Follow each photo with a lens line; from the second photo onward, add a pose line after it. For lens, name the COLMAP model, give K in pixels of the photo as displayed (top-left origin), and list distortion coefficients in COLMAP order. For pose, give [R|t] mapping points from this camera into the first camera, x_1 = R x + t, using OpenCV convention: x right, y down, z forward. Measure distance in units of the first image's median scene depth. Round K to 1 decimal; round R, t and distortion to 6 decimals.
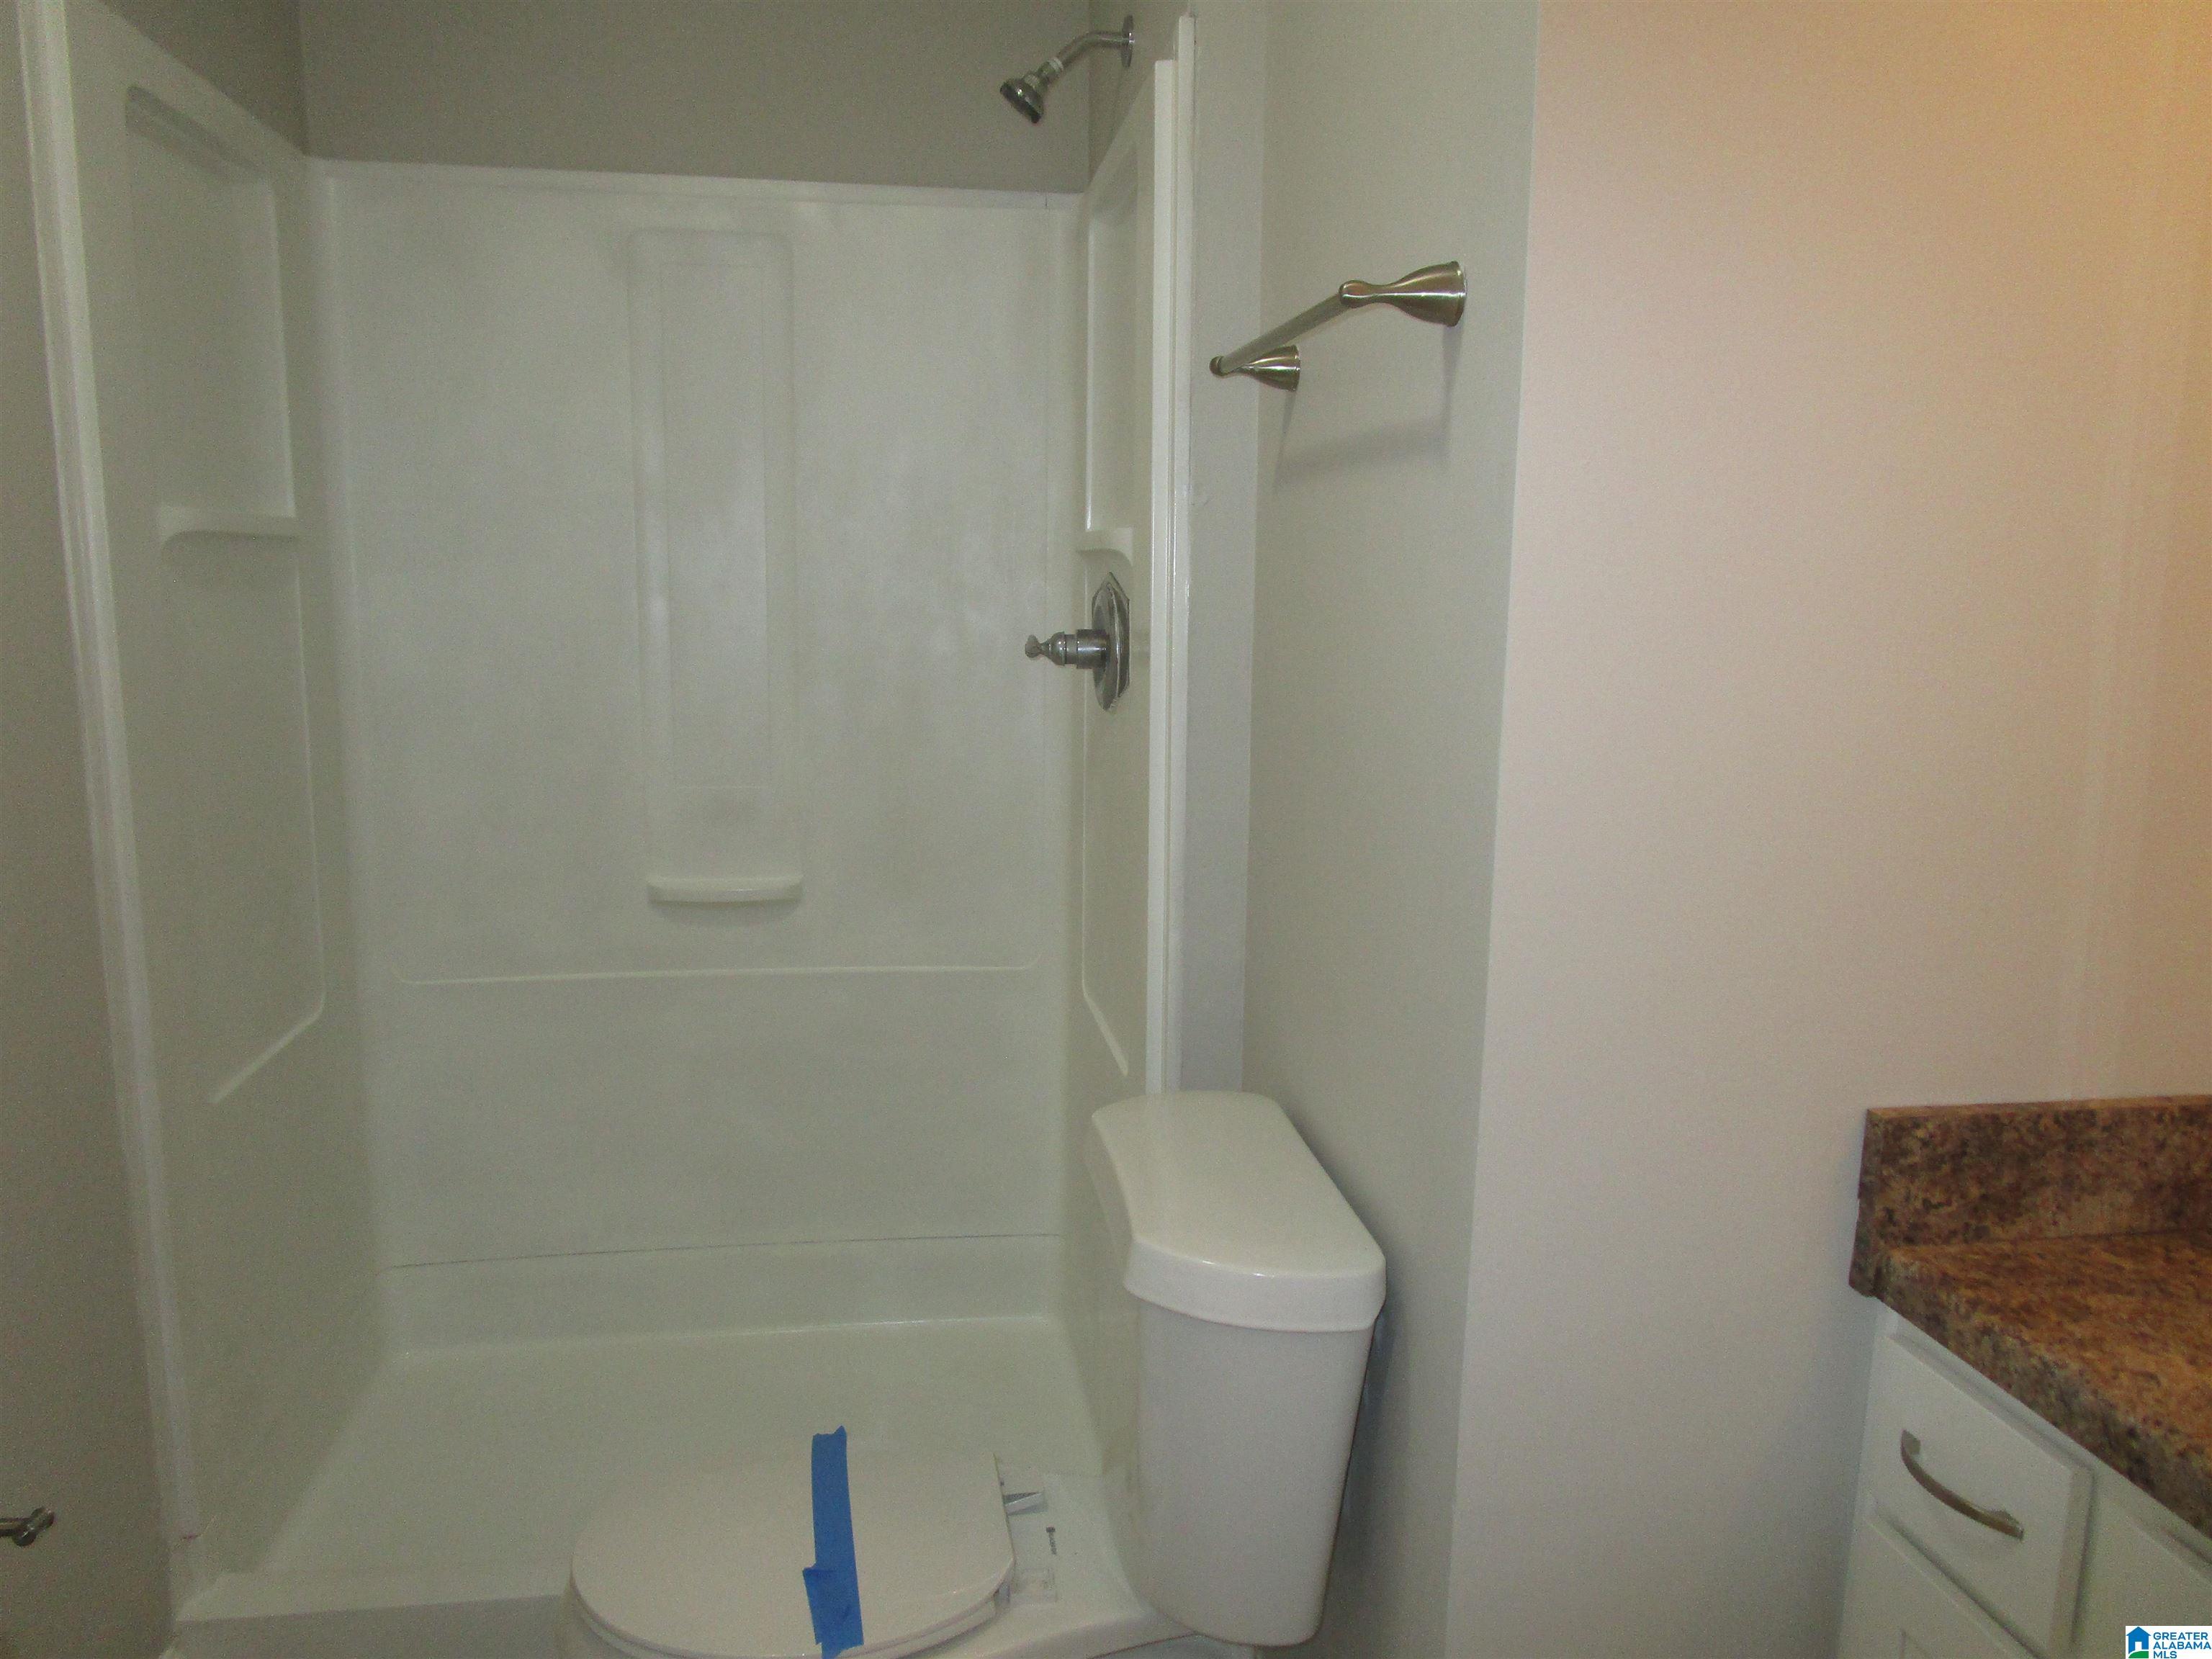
lens RADIAL K [[1597.1, 0, 1099.7], [0, 1597.1, 832.3], [0, 0, 1]] dist [-0.023463, 0.002137]
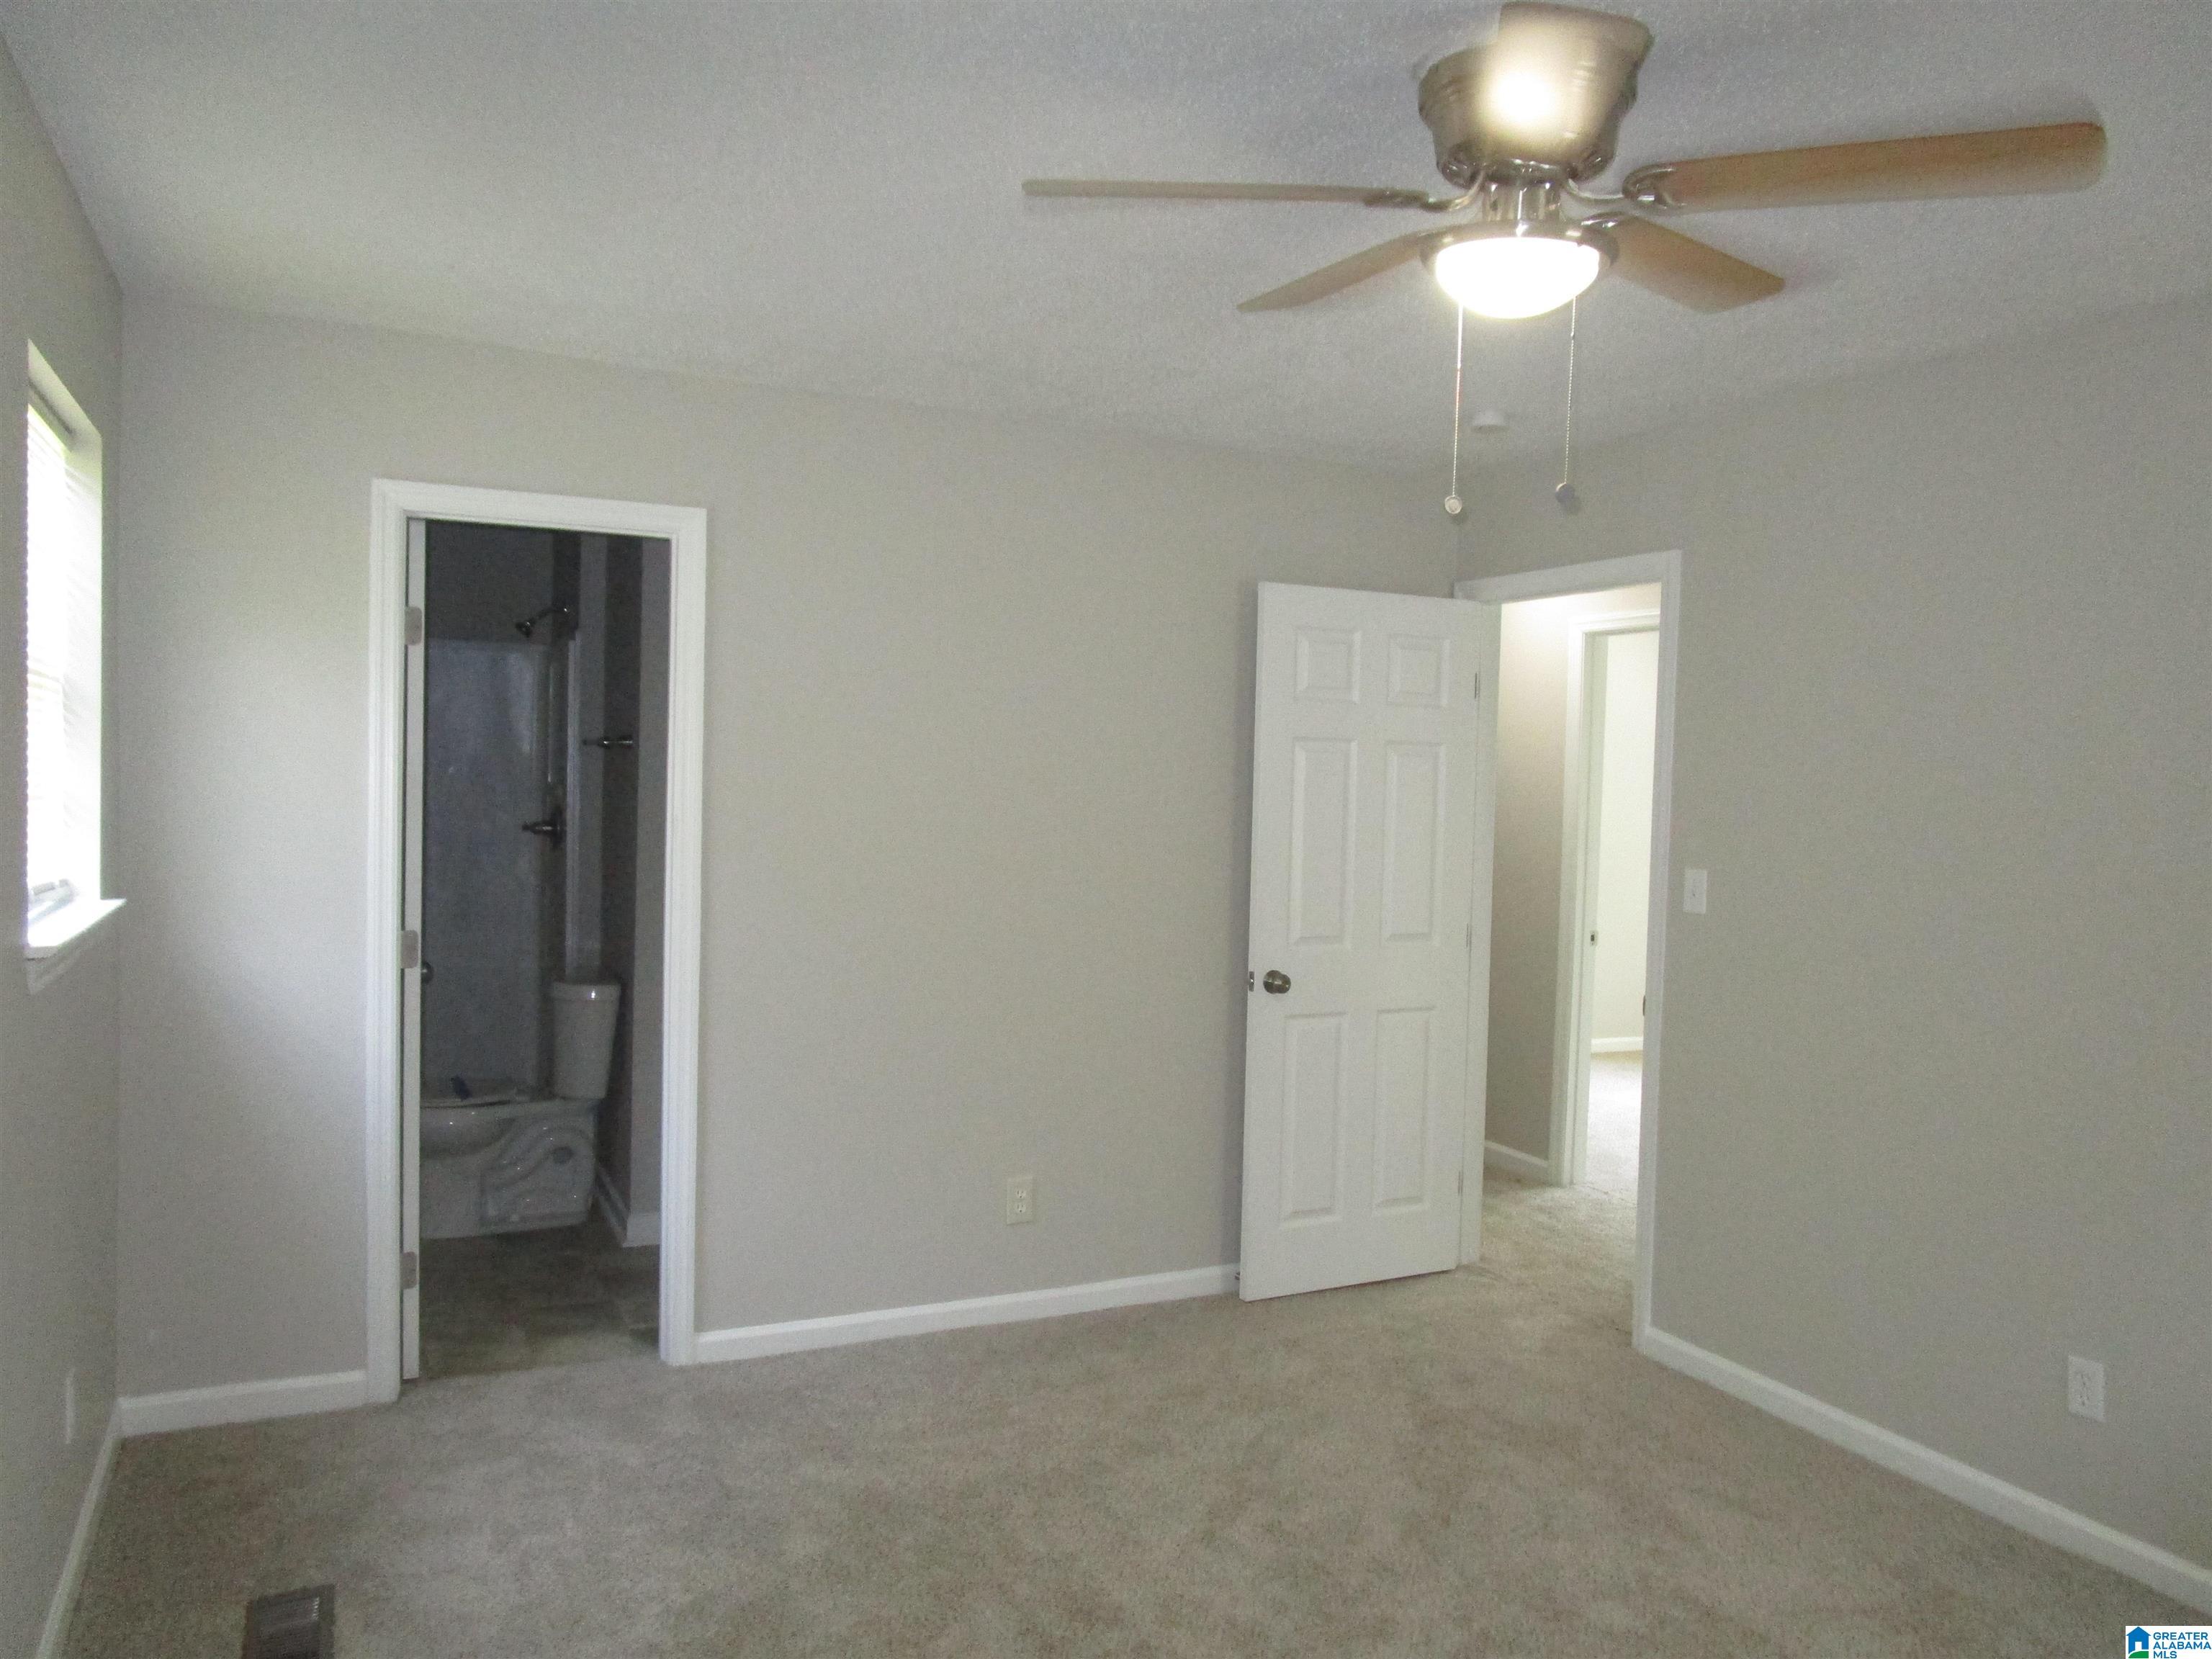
lens RADIAL K [[1597.1, 0, 1110.2], [0, 1597.1, 825.2], [0, 0, 1]] dist [-0.023463, 0.002137]
pose [[0.947975, 0.008799, 0.318223, 0.013217], [0.032678, 0.991648, -0.124767, 0.082377], [-0.316663, 0.128675, 0.939770, -0.608187]]
